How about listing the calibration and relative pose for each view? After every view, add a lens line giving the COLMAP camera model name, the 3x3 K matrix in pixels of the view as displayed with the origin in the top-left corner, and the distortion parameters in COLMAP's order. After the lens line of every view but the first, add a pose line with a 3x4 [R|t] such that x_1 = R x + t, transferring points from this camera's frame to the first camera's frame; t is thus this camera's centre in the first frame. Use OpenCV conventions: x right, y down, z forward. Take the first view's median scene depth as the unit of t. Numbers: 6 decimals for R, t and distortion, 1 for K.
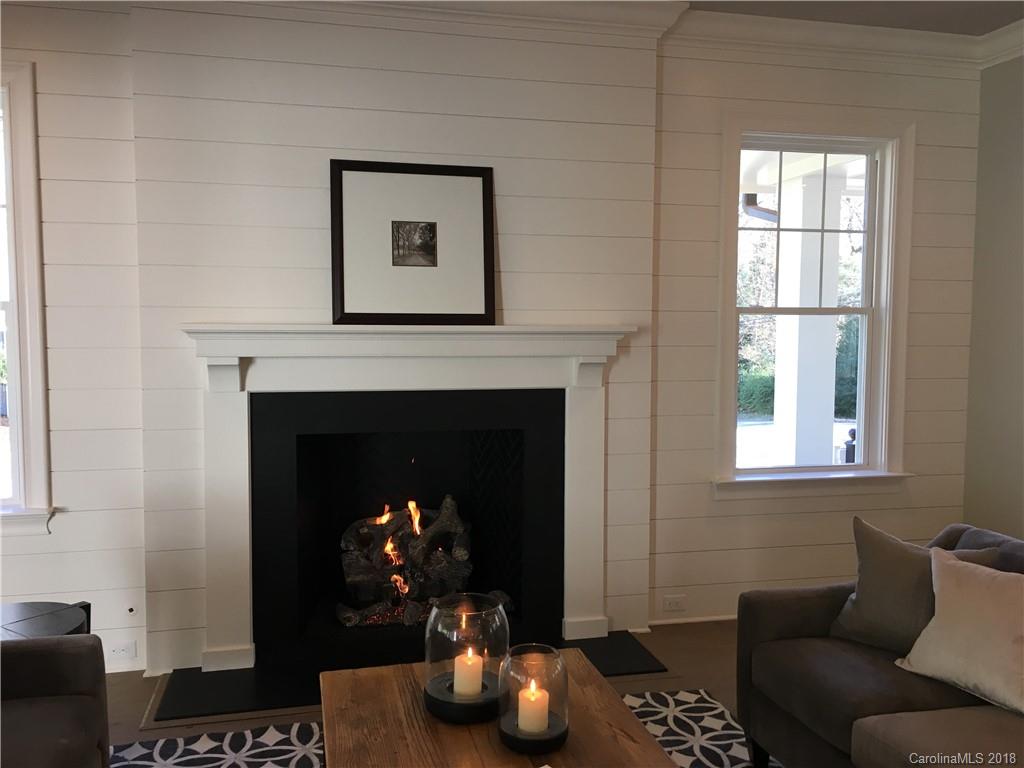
lens RADIAL K [[850.8, 0, 512.0], [0, 850.8, 384.0], [0, 0, 1]] dist [0.076055, -0.097565]
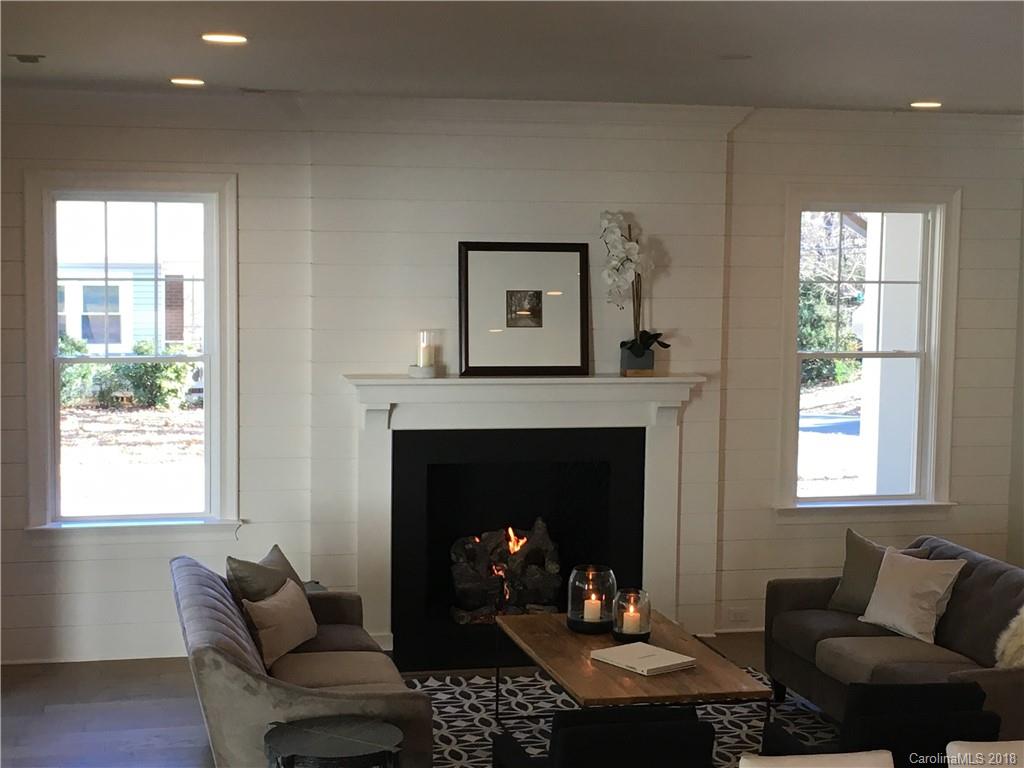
lens RADIAL K [[1761.9, 0, 512.0], [0, 1761.9, 384.0], [0, 0, 1]] dist [0.018036, 0.113083]
pose [[0.999929, 0.011891, 0.000670, -0.129351], [-0.011906, 0.999468, 0.030354, -0.130344], [-0.000309, -0.030360, 0.999539, -1.484390]]
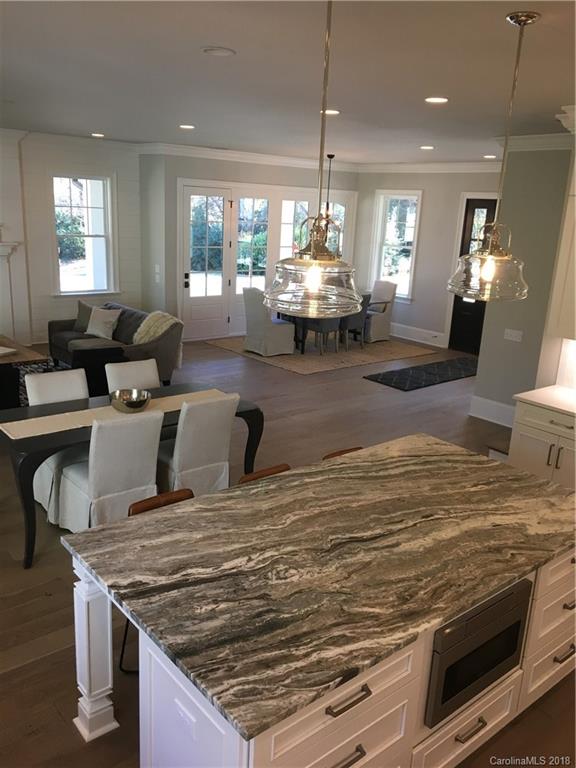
lens RADIAL K [[638.1, 0, 288.0], [0, 638.1, 384.0], [0, 0, 1]] dist [0.076055, -0.097565]
pose [[0.890043, -0.082131, 0.448416, -0.068669], [-0.016420, 0.977223, 0.211578, -0.080016], [-0.455580, -0.195676, 0.868423, -1.530581]]
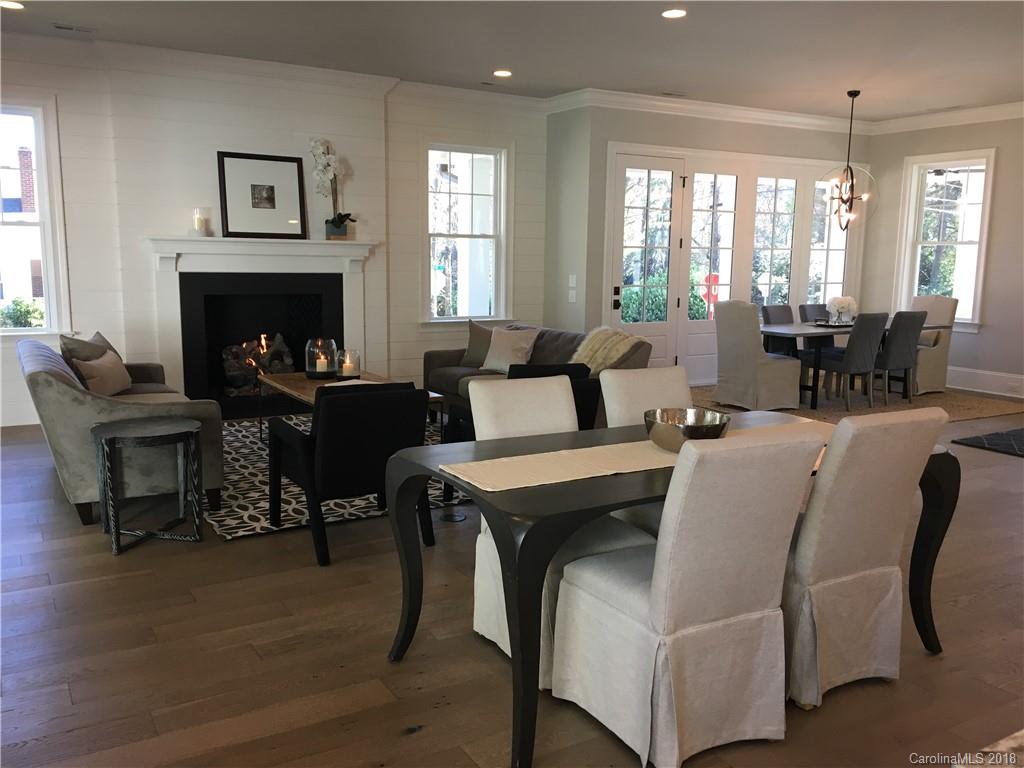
lens RADIAL K [[850.8, 0, 512.0], [0, 850.8, 384.0], [0, 0, 1]] dist [0.076055, -0.097565]
pose [[0.953367, -0.034740, 0.299809, -0.171279], [0.009234, 0.996246, 0.086075, 0.097393], [-0.301673, -0.079293, 0.950108, -1.050123]]
